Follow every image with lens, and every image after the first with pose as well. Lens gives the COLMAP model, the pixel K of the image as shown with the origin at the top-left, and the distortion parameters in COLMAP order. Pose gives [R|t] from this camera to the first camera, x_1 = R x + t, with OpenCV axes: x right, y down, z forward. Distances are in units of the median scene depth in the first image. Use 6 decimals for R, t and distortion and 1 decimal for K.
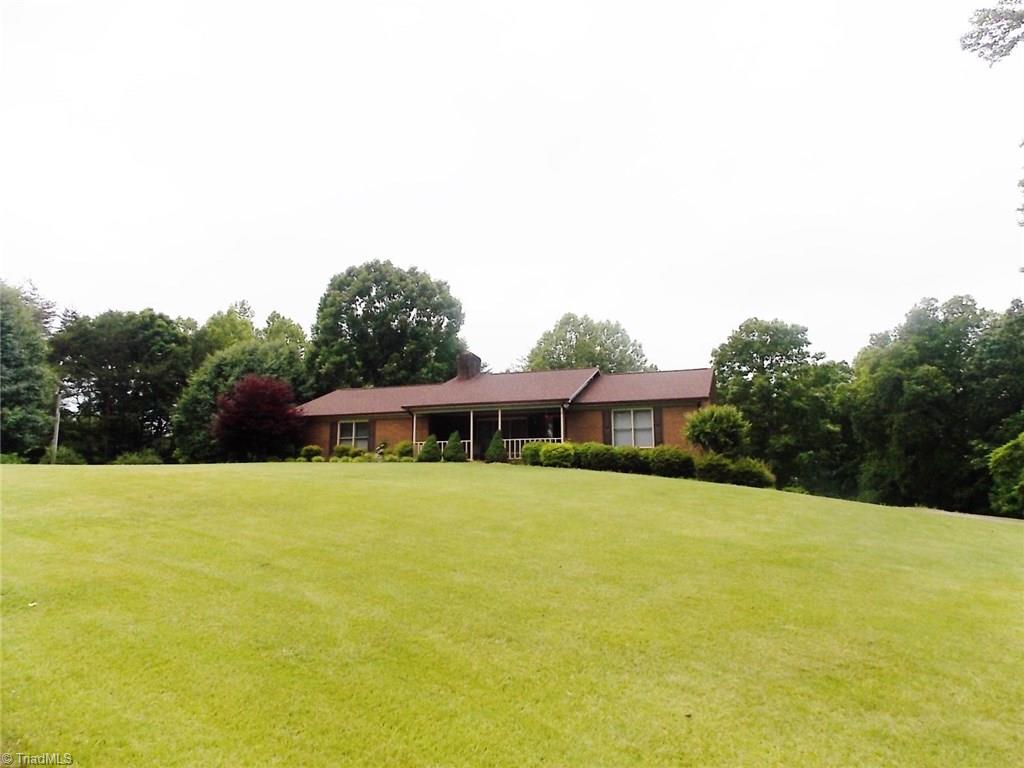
lens RADIAL K [[680.0, 0, 511.7], [0, 680.0, 378.1], [0, 0, 1]] dist [0.005798, 0.002960]
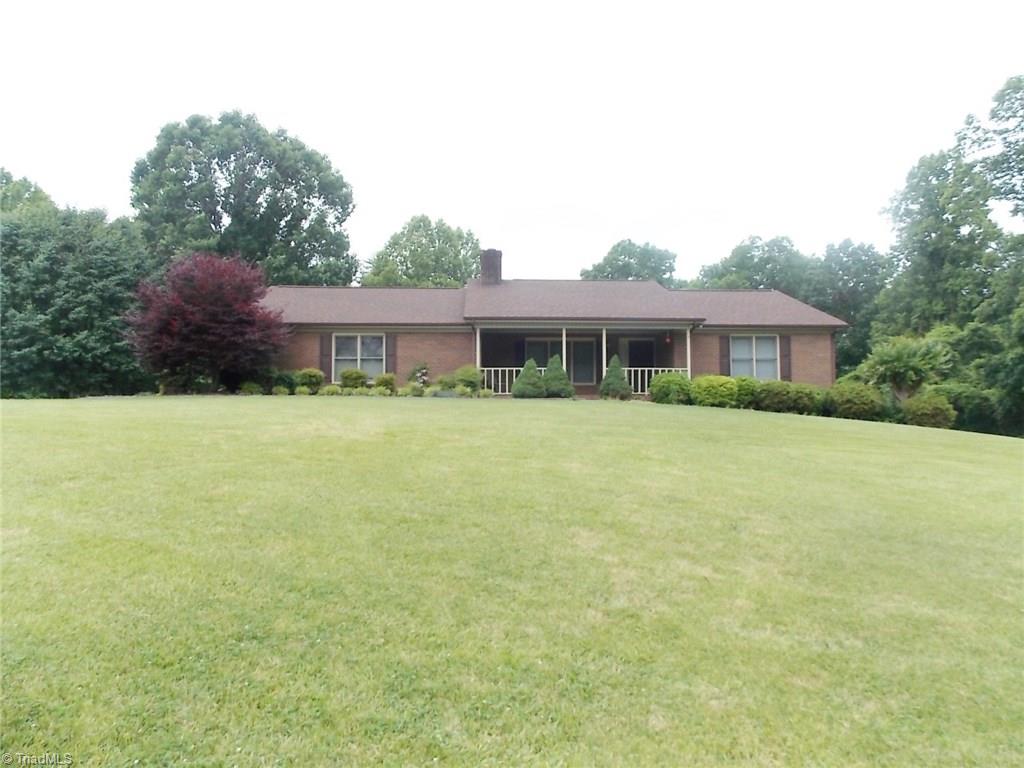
lens RADIAL K [[680.0, 0, 506.7], [0, 680.0, 382.5], [0, 0, 1]] dist [0.005798, 0.002960]
pose [[0.924626, 0.013089, 0.380652, -0.214276], [-0.062414, 0.991106, 0.117528, 0.012982], [-0.375729, -0.132427, 0.917219, 0.184480]]
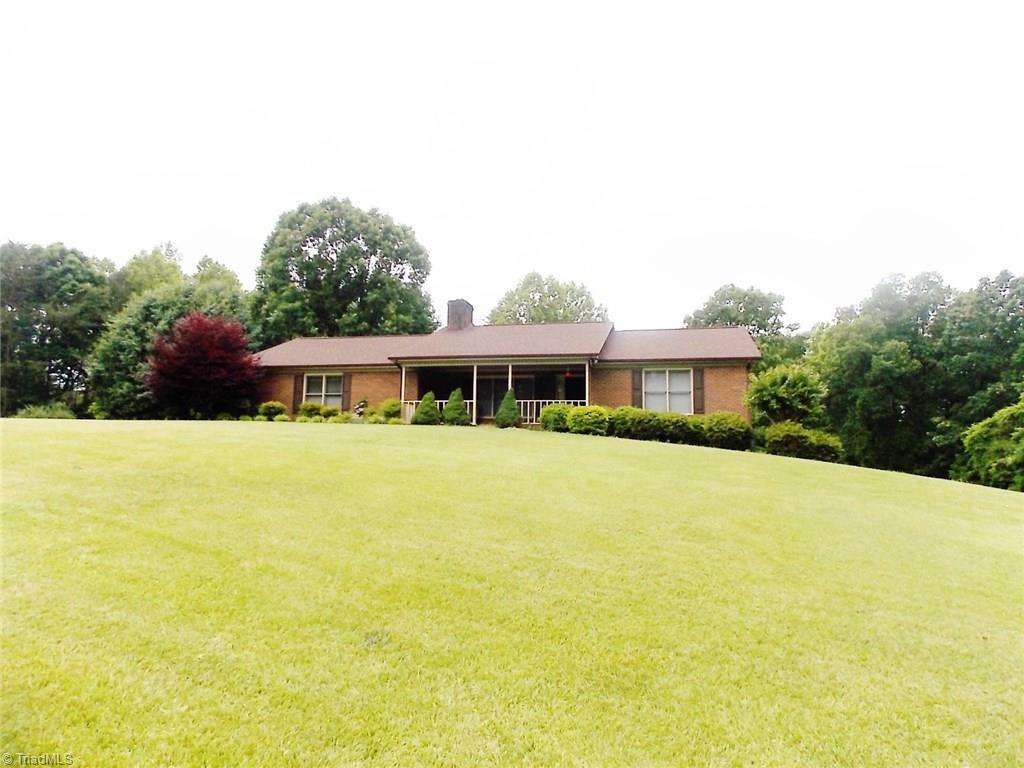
lens RADIAL K [[680.0, 0, 512.1], [0, 680.0, 375.9], [0, 0, 1]] dist [0.005798, 0.002960]
pose [[0.994284, 0.031654, 0.101968, -0.053432], [-0.036126, 0.998451, 0.042308, 0.013278], [-0.100471, -0.045750, 0.993888, 0.091570]]
